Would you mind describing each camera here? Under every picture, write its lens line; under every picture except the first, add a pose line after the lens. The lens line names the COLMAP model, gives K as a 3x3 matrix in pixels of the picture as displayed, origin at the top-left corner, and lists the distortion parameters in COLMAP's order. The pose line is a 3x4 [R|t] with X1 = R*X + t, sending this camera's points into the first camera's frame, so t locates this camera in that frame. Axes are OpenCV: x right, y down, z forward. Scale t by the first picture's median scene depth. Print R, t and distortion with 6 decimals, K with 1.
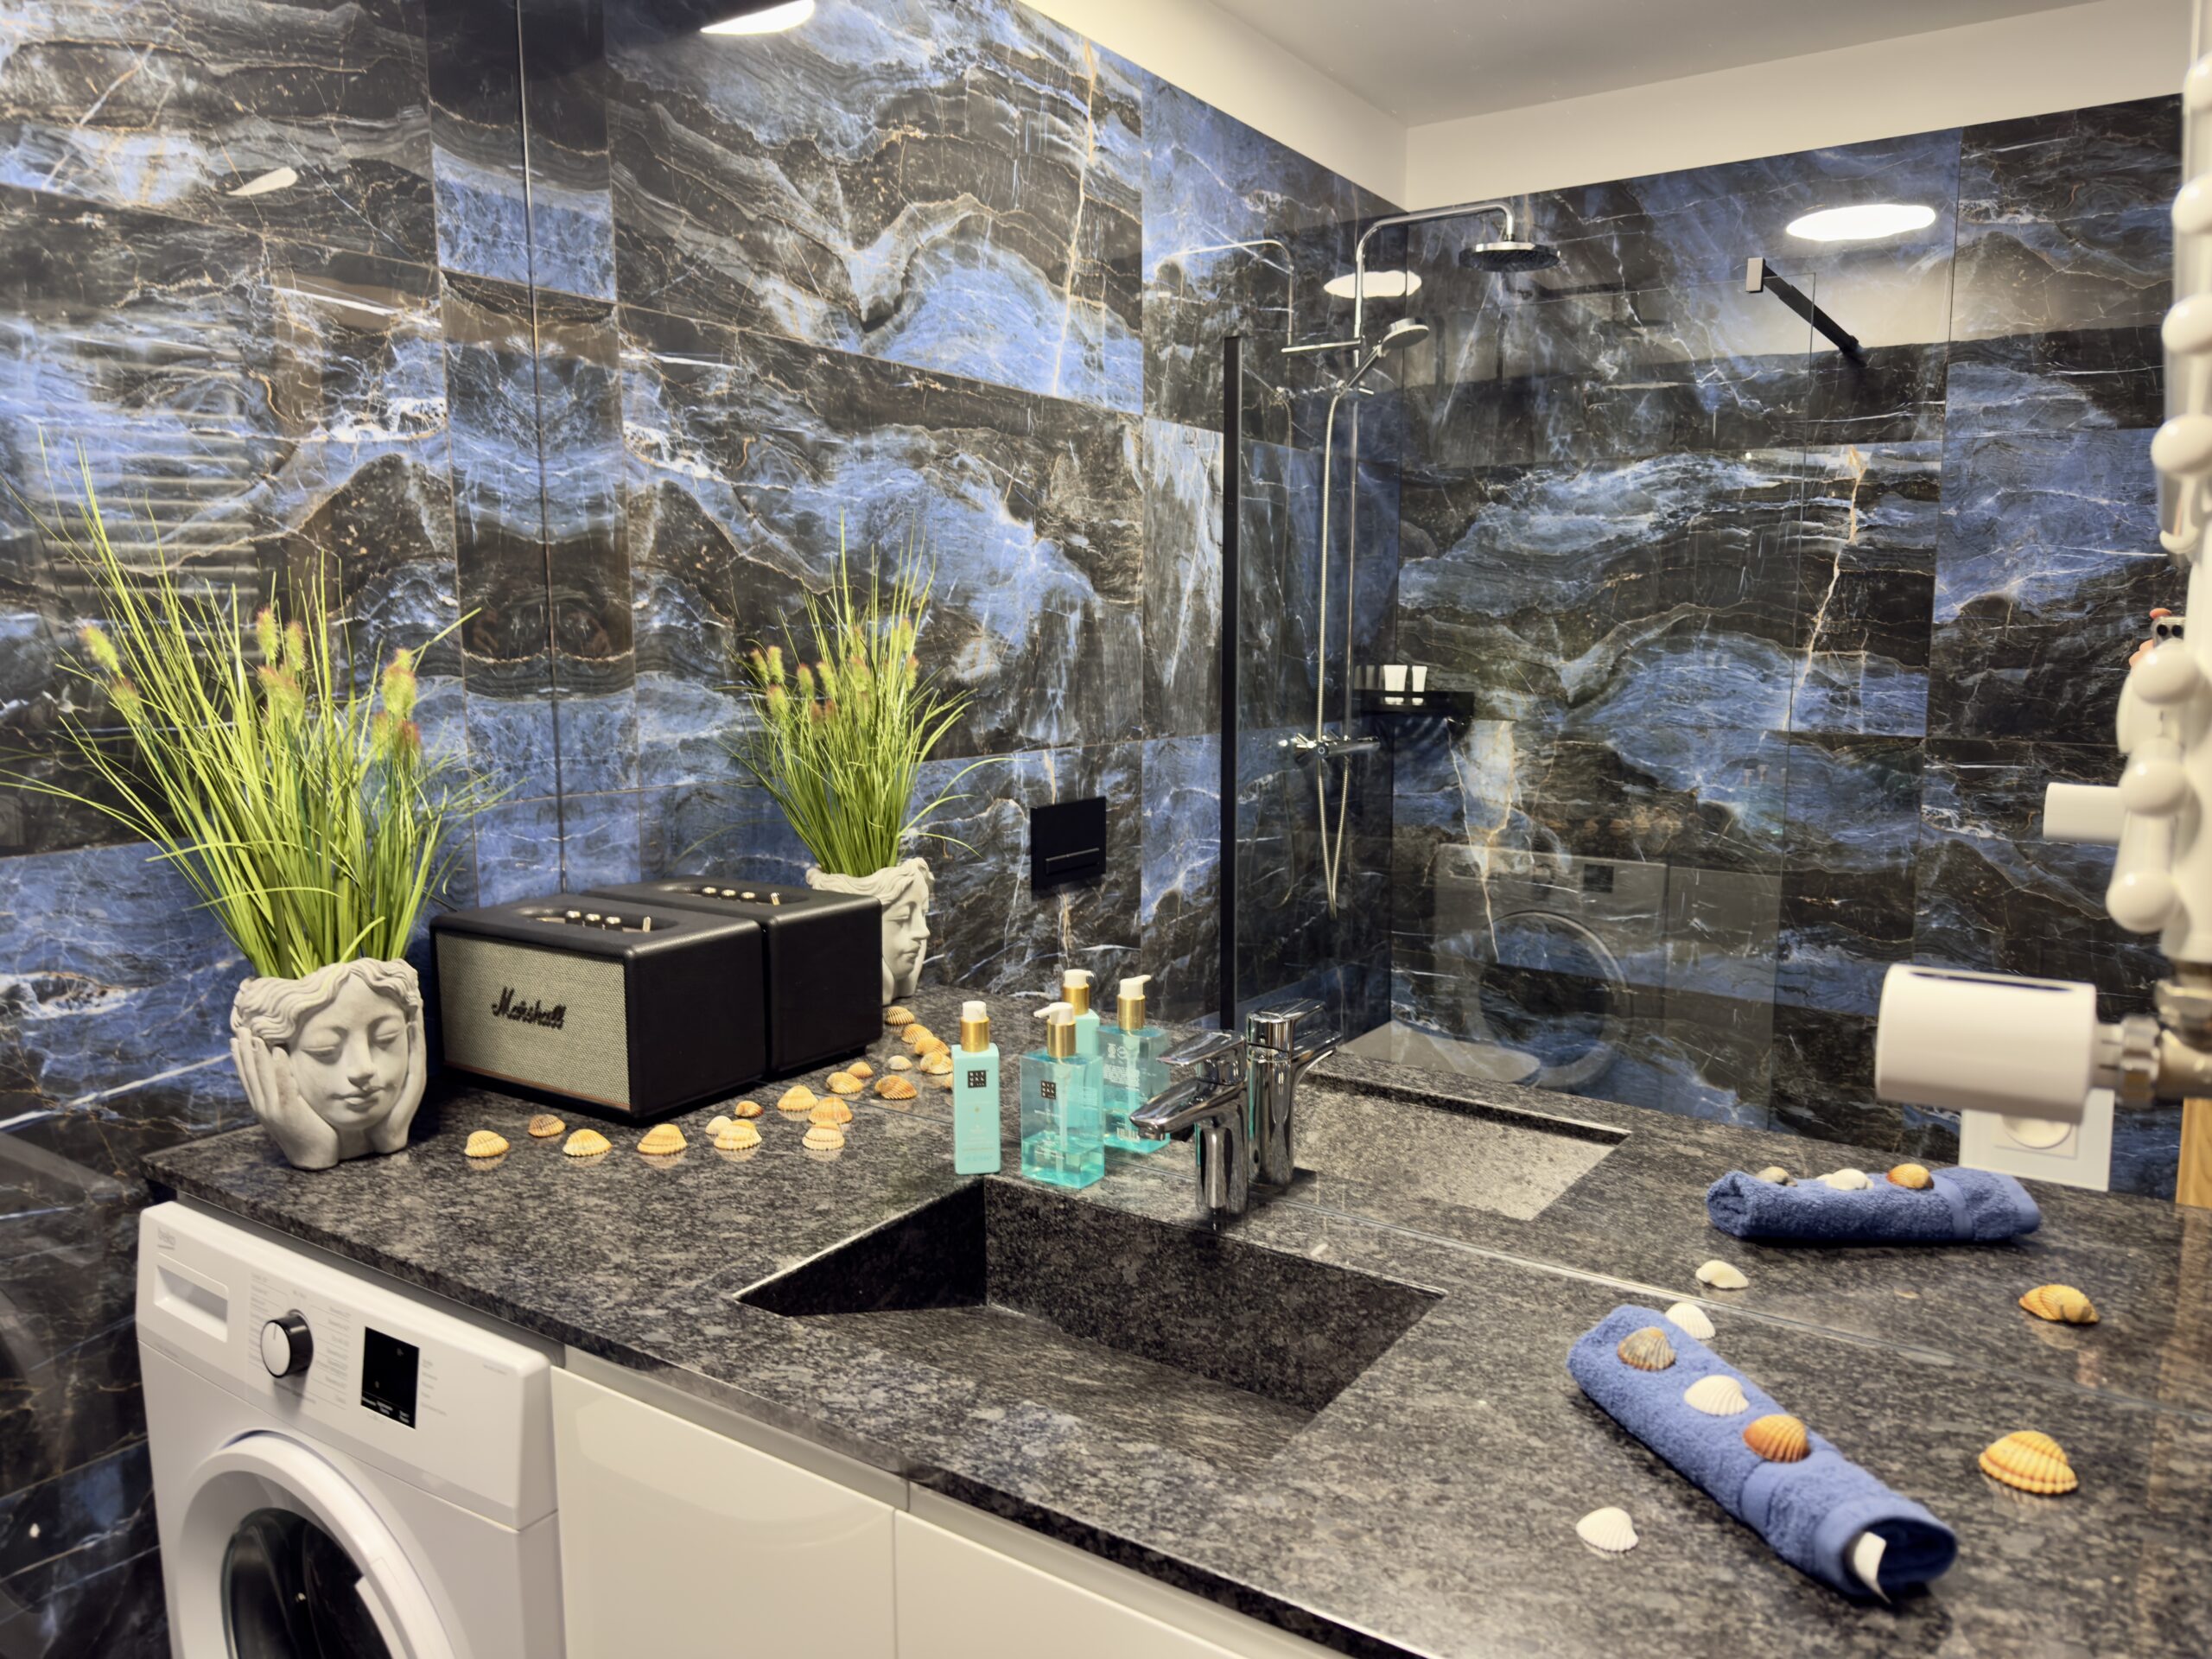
lens RADIAL K [[1551.2, 0, 1094.6], [0, 1551.2, 839.7], [0, 0, 1]] dist [0.035290, -0.049759]
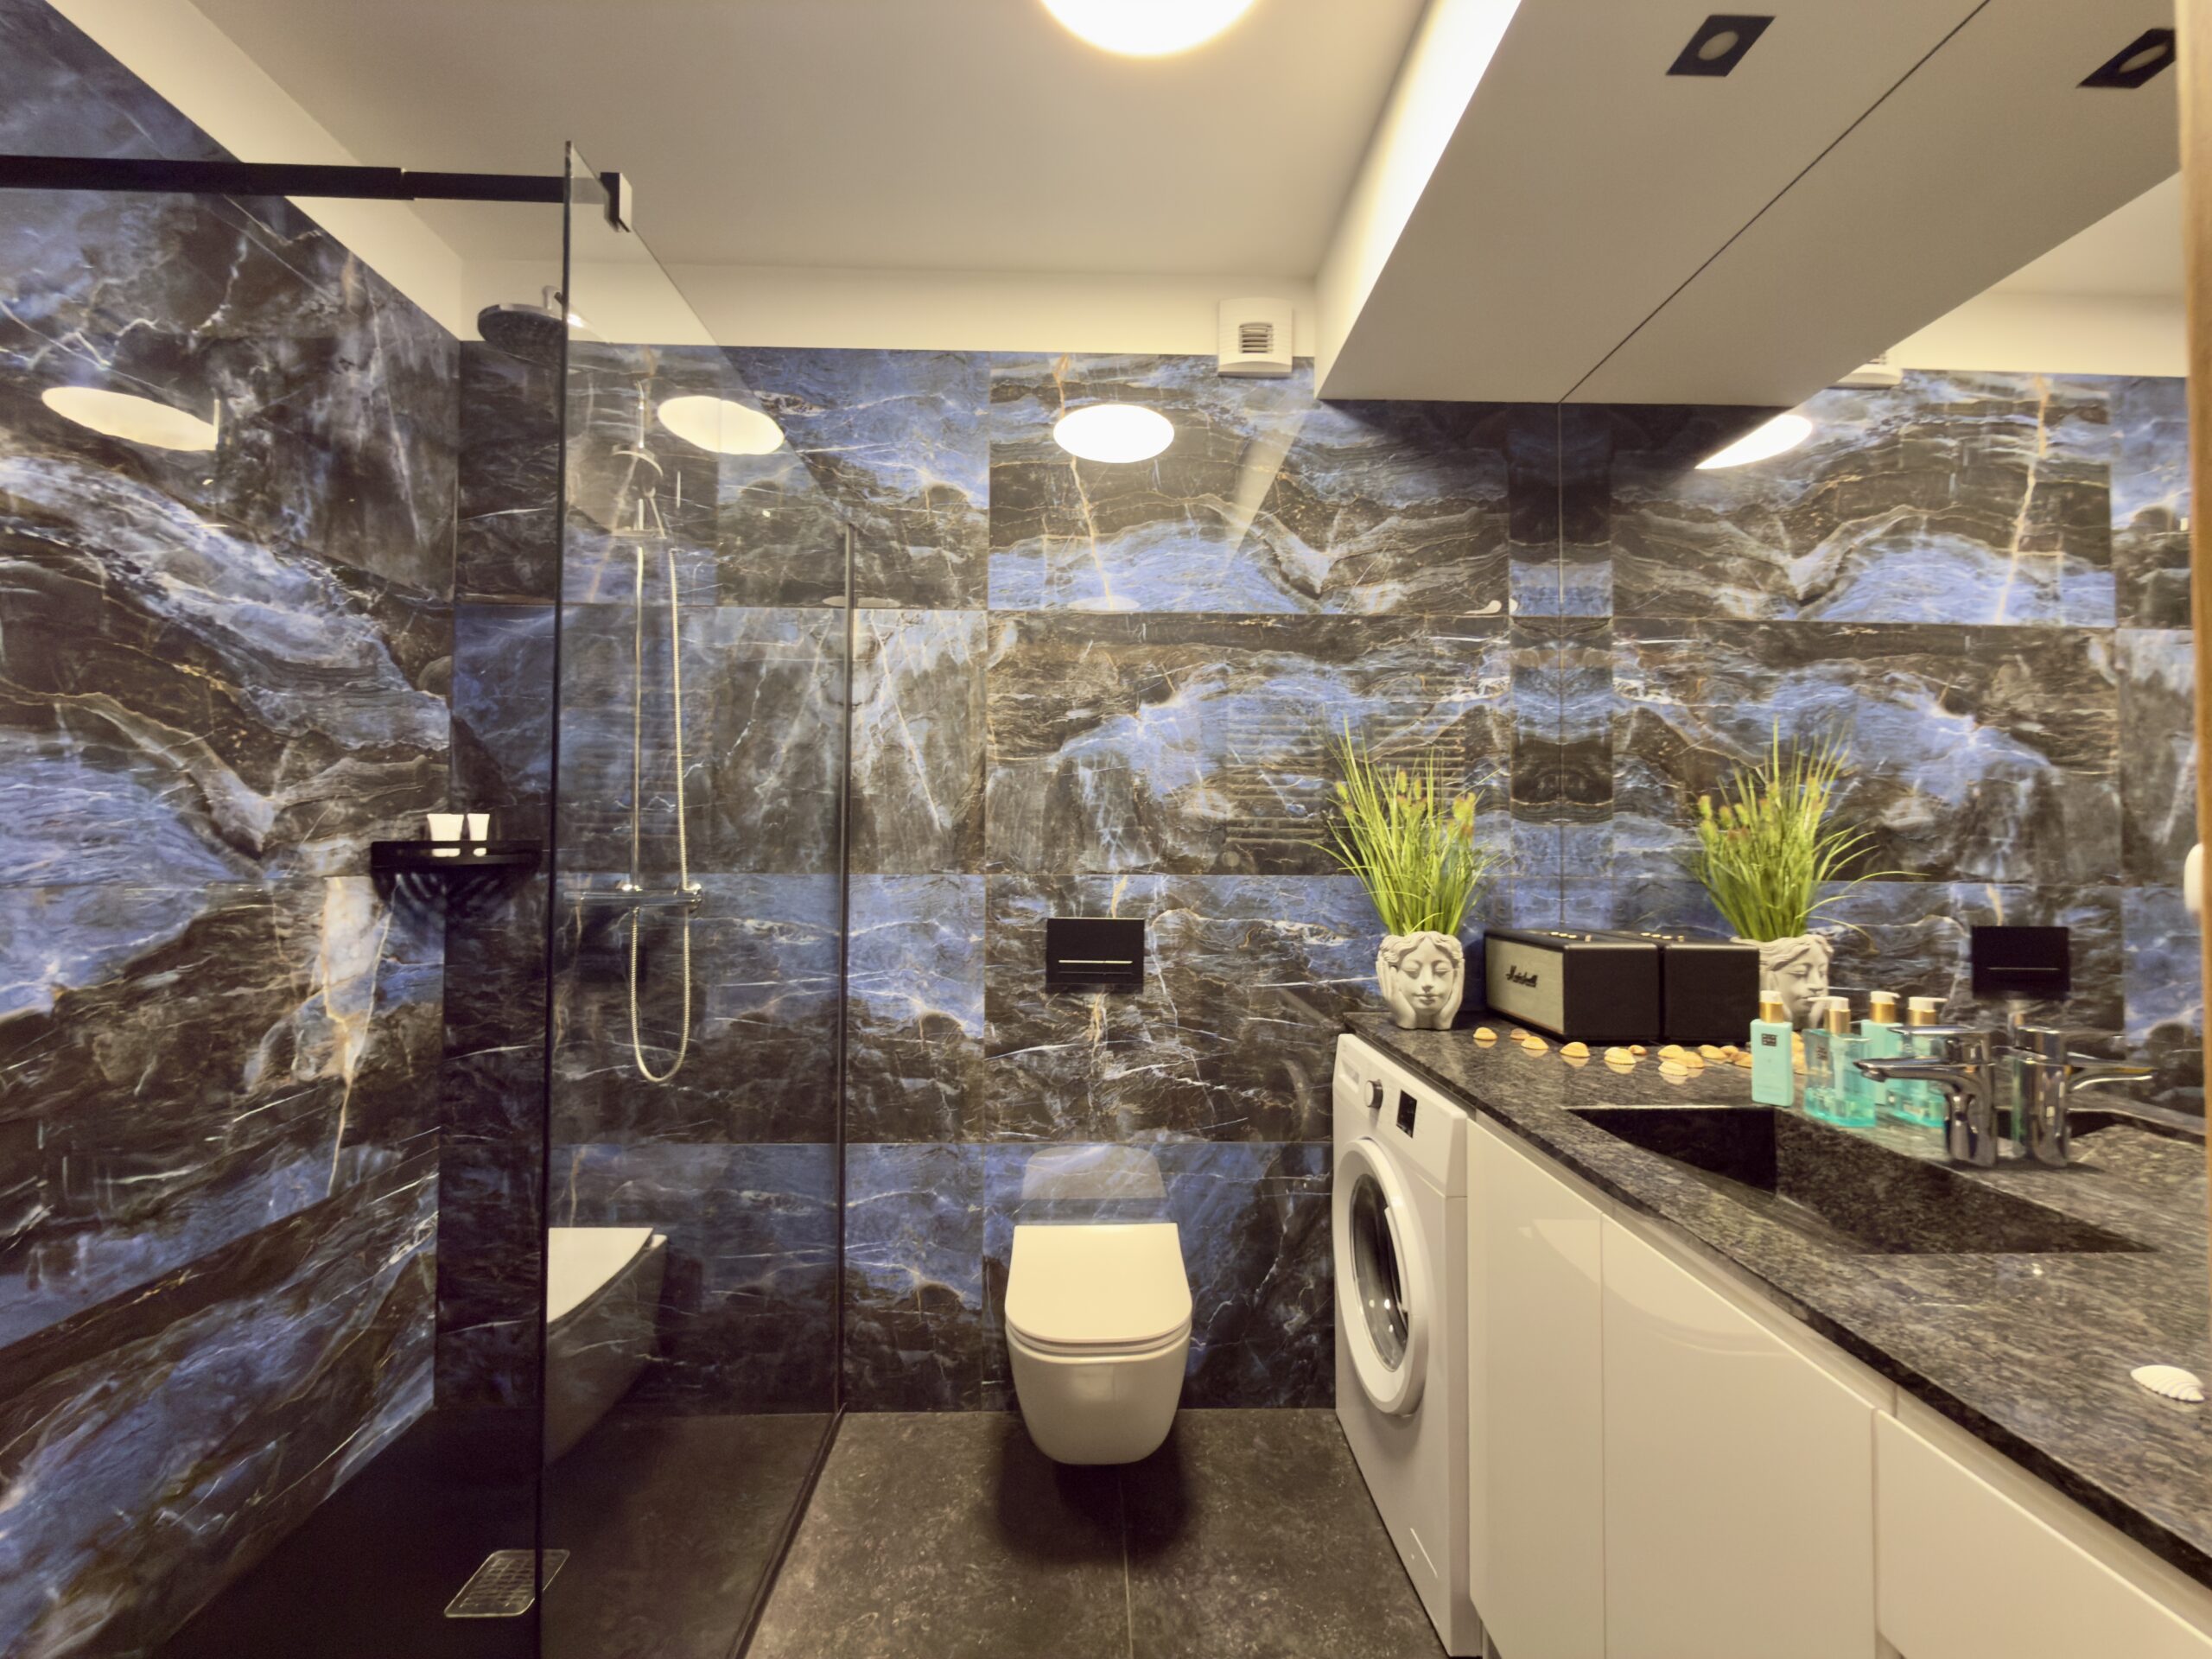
lens RADIAL K [[877.8, 0, 1094.7], [0, 877.8, 820.8], [0, 0, 1]] dist [-0.006286, 0.000315]
pose [[0.576652, -0.016617, -0.816821, 0.214396], [-0.124143, 0.986401, -0.107709, 0.099261], [0.807503, 0.163513, 0.566747, -0.064484]]
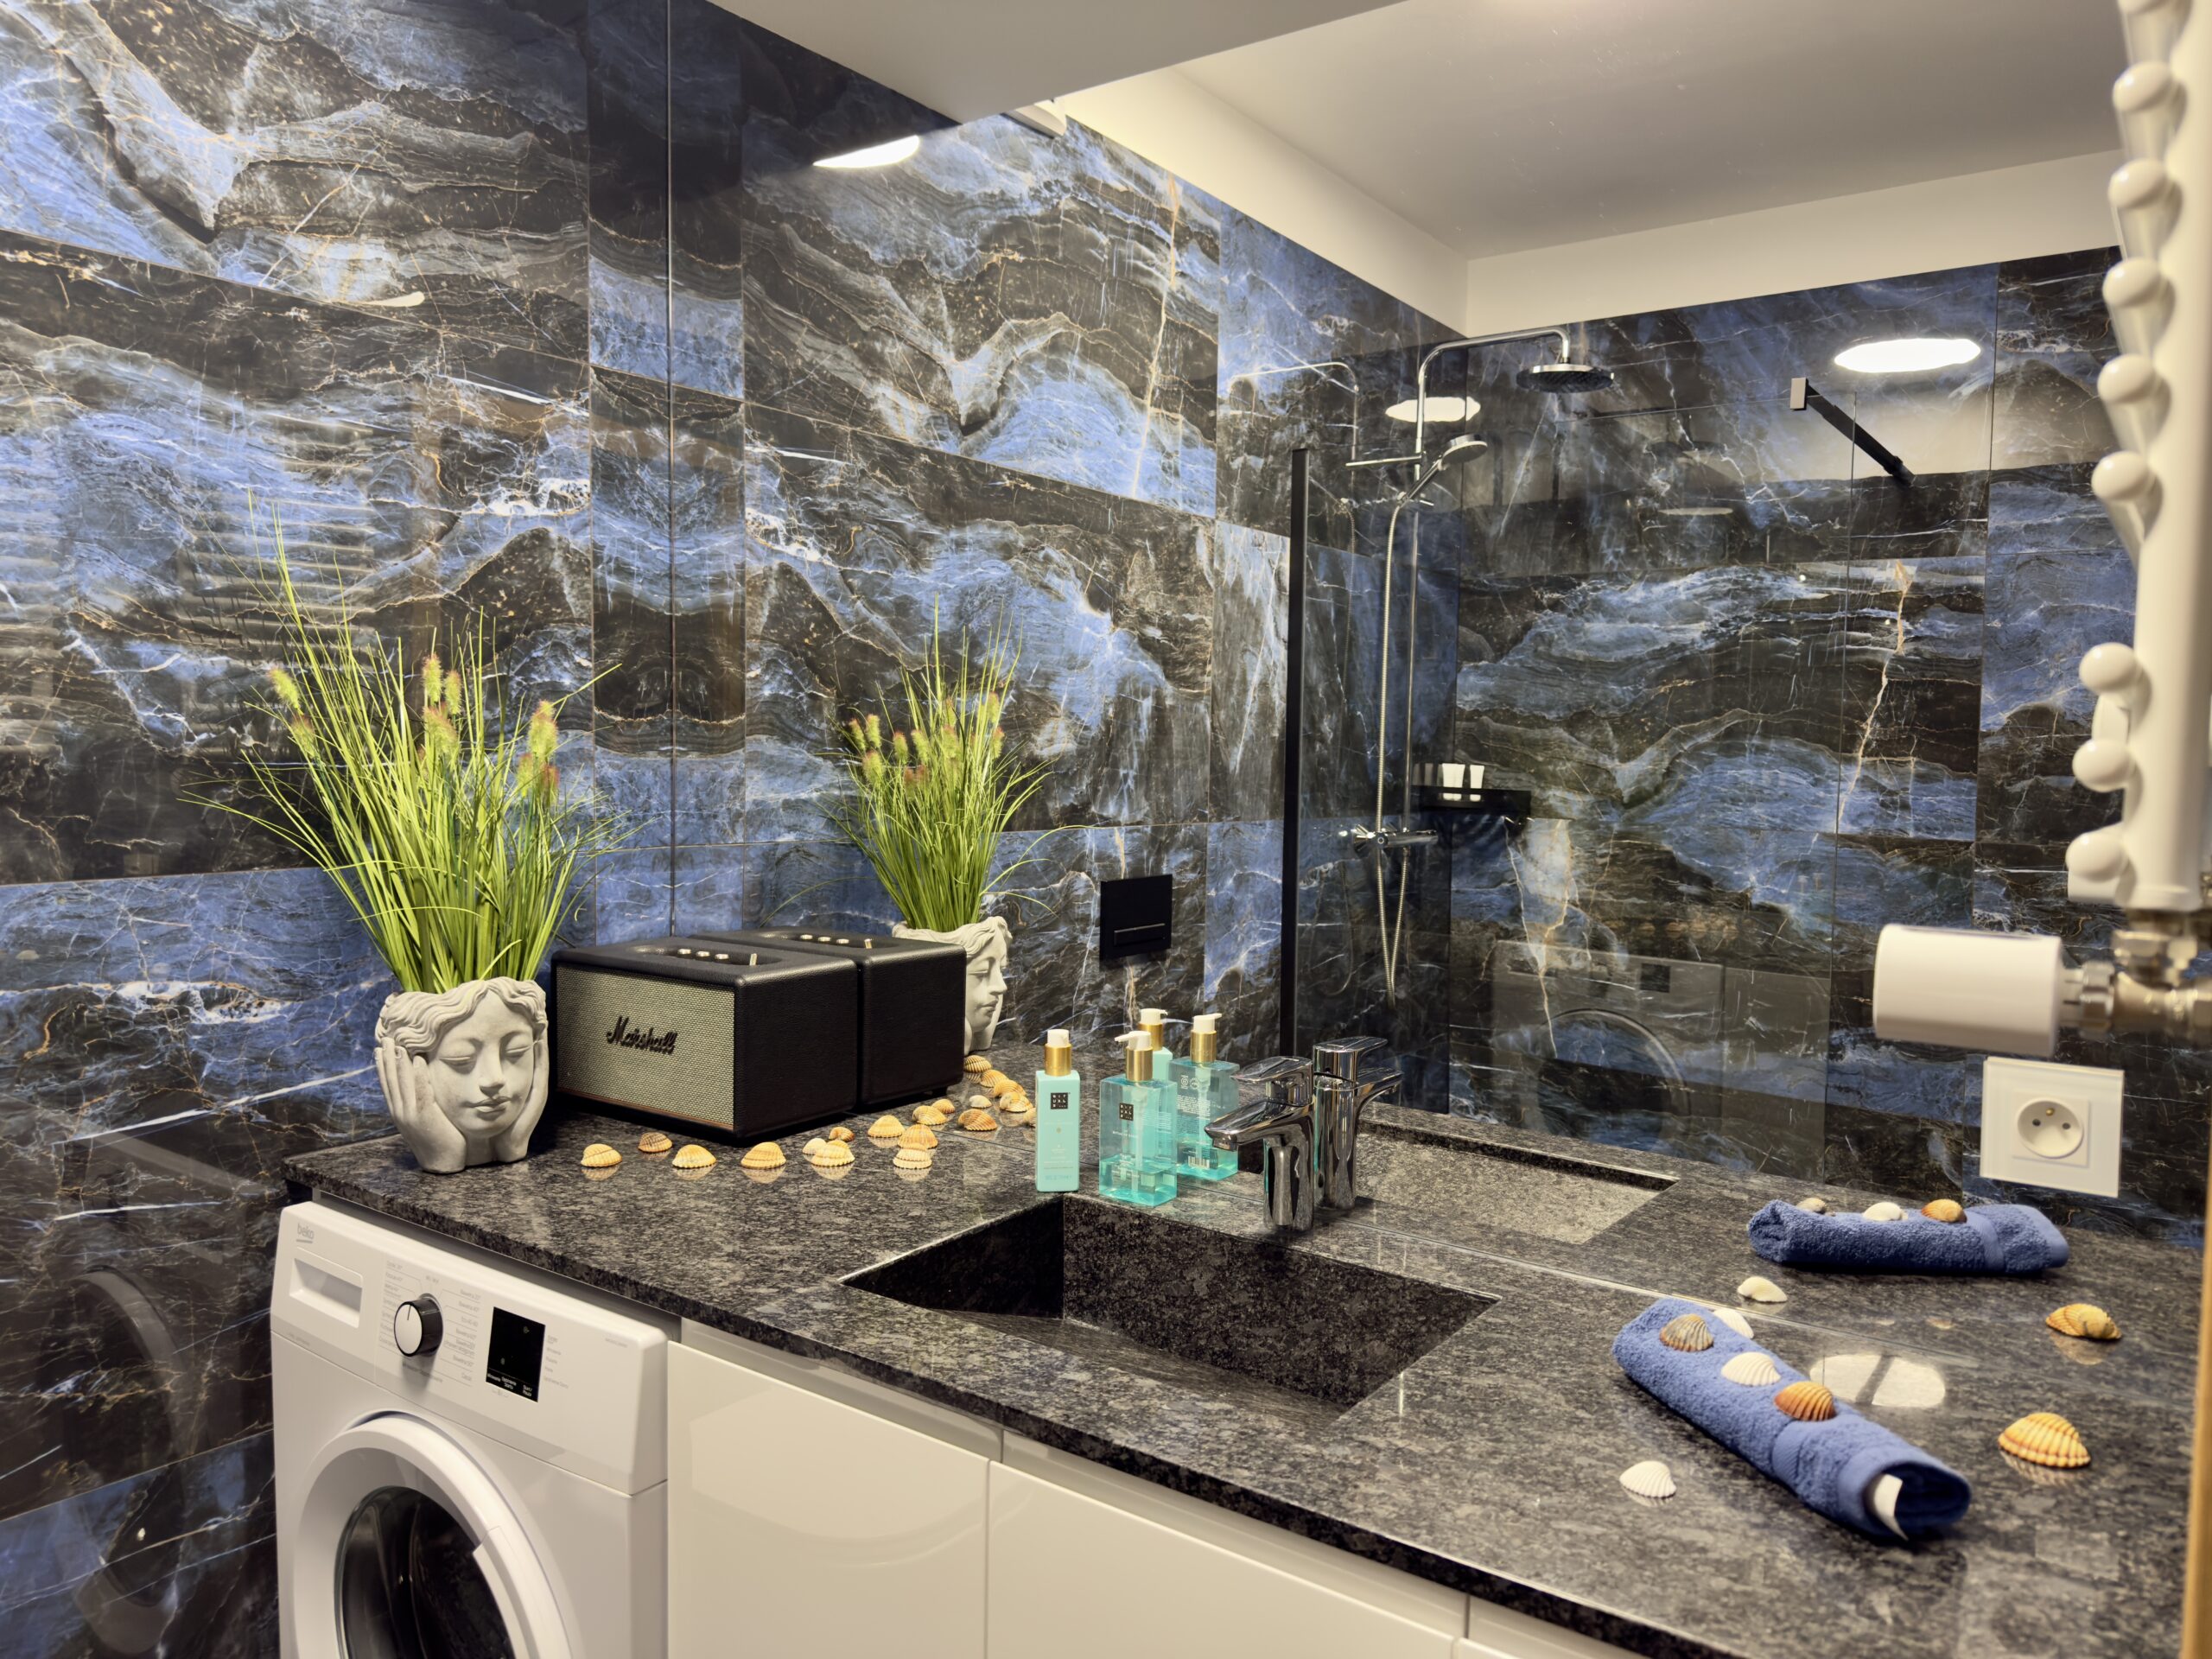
lens RADIAL K [[1551.2, 0, 1100.5], [0, 1551.2, 836.6], [0, 0, 1]] dist [0.035290, -0.049759]
pose [[0.999262, 0.021523, -0.031803, -0.015056], [-0.023931, 0.996714, -0.077385, 0.046174], [0.030033, 0.078089, 0.996494, -0.070018]]
